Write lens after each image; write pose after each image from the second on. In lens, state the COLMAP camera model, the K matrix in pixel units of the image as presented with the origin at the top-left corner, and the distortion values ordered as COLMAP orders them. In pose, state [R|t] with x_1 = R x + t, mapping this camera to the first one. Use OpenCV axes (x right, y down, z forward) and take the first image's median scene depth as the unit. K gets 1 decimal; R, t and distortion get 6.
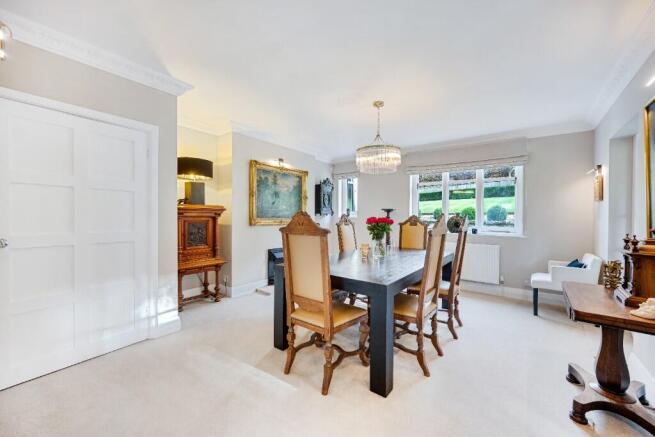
lens RADIAL K [[255.0, 0, 328.0], [0, 255.0, 218.9], [0, 0, 1]] dist [-0.006638, -0.000045]
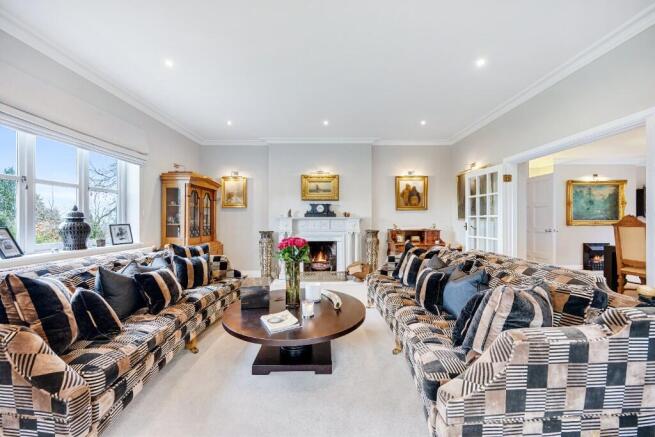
lens RADIAL K [[255.0, 0, 326.4], [0, 255.0, 221.9], [0, 0, 1]] dist [-0.006638, -0.000045]
pose [[0.598871, -0.004780, -0.800831, 0.025607], [0.001514, 0.999987, -0.004836, 0.010007], [0.800844, 0.001684, 0.598871, -0.881859]]
